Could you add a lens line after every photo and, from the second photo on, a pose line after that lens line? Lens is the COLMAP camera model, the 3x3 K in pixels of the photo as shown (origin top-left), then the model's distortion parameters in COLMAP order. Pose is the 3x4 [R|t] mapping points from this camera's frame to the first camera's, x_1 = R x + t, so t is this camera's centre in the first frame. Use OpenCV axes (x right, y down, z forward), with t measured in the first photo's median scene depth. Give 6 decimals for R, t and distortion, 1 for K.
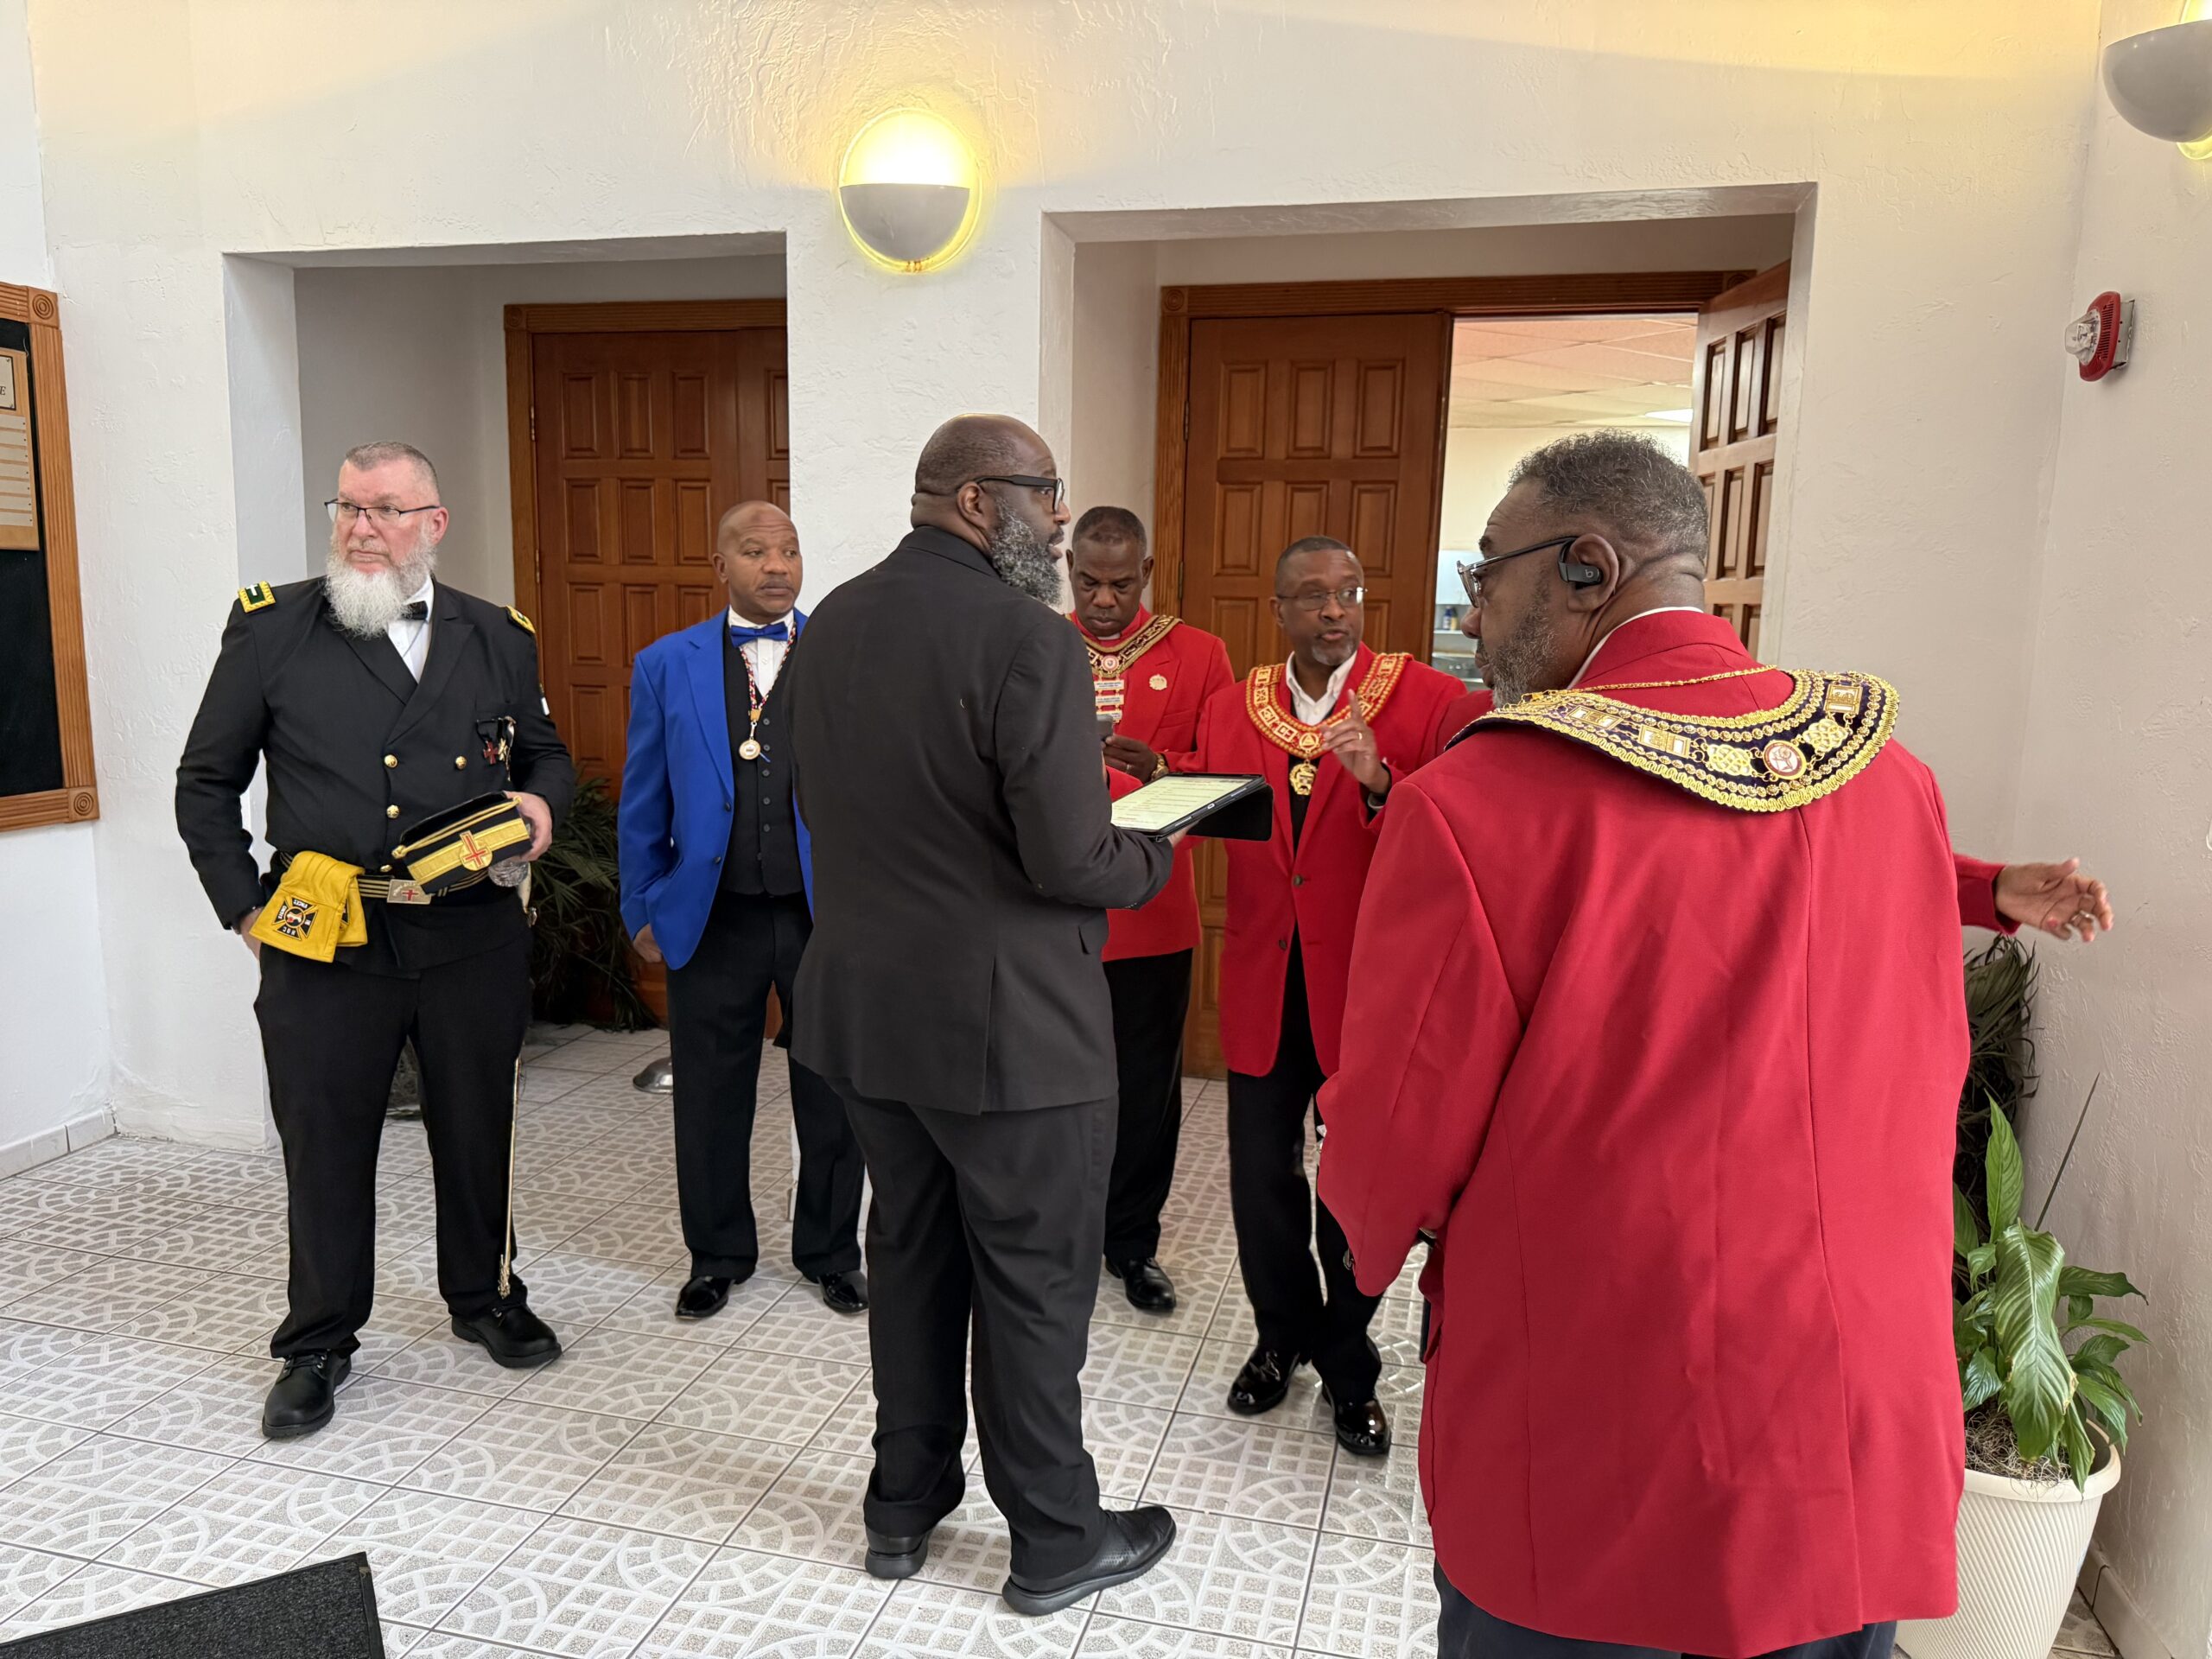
lens RADIAL K [[1579.5, 0, 1106.5], [0, 1579.5, 827.3], [0, 0, 1]] dist [0.036368, -0.043461]
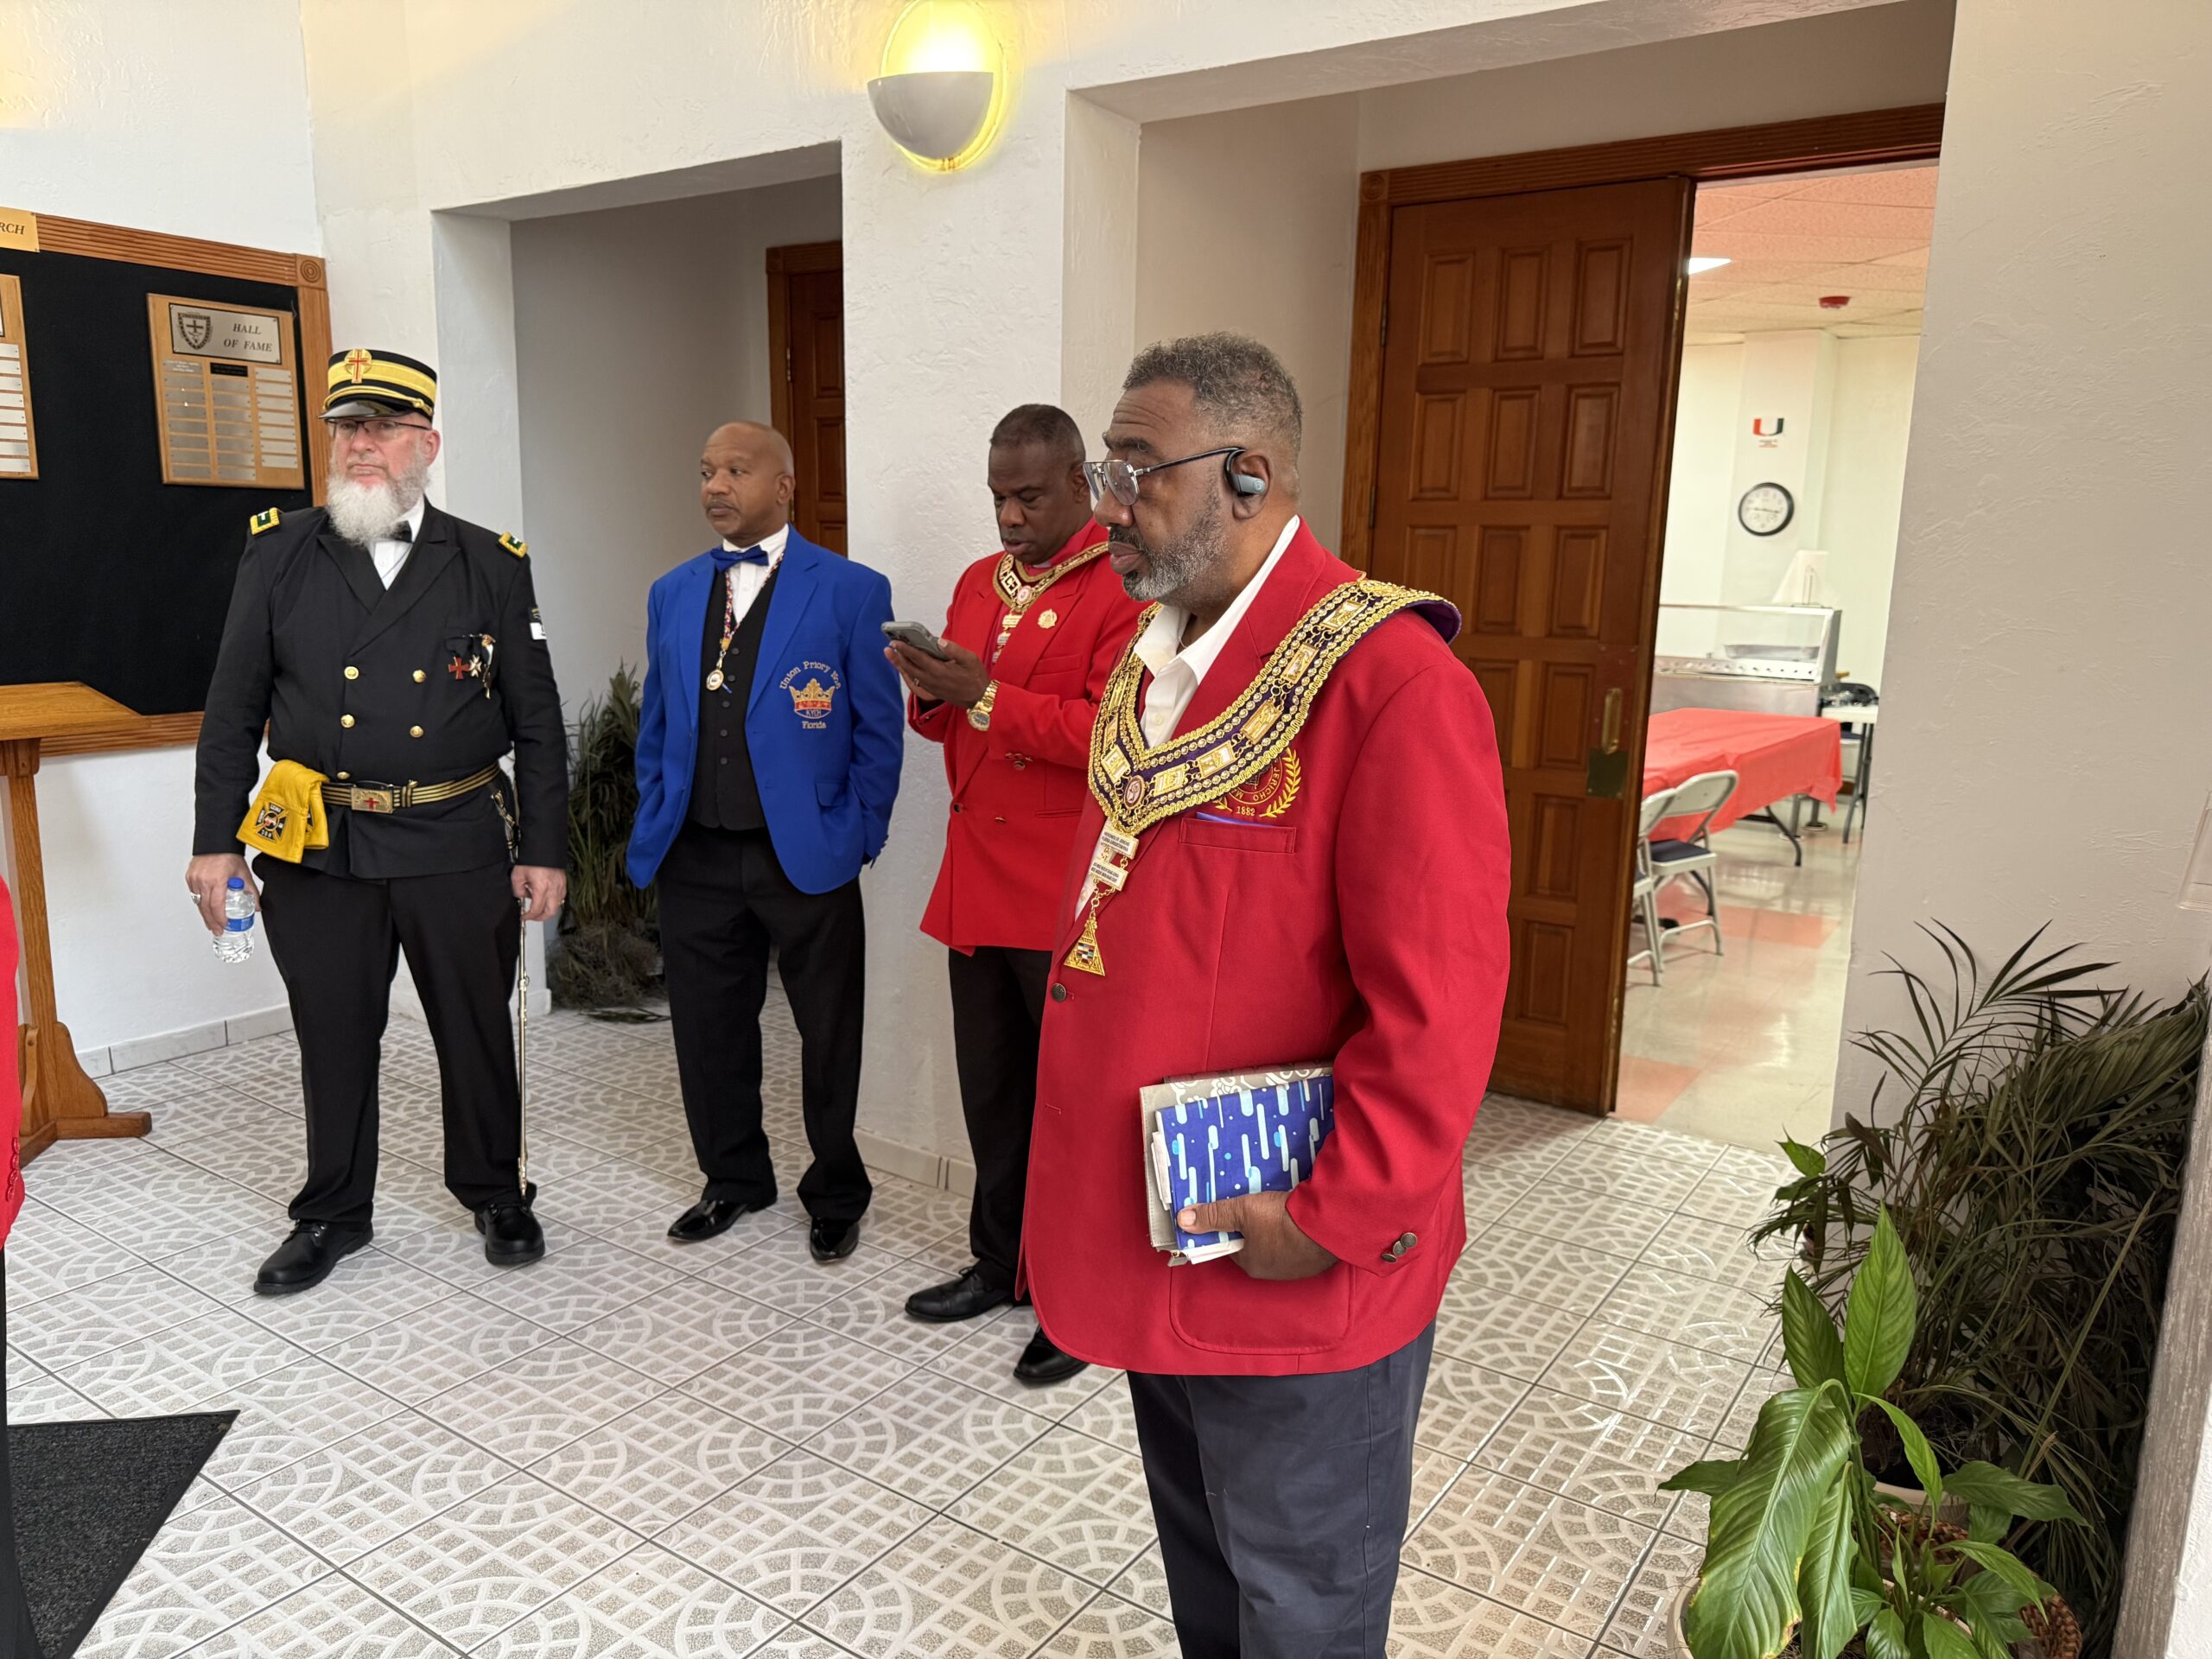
lens RADIAL K [[1579.5, 0, 1091.9], [0, 1579.5, 829.0], [0, 0, 1]] dist [0.036368, -0.043461]
pose [[0.936286, 0.058133, -0.346394, 0.300371], [-0.046644, 0.998052, 0.041422, -0.005962], [0.348127, -0.022625, 0.937174, 0.143840]]
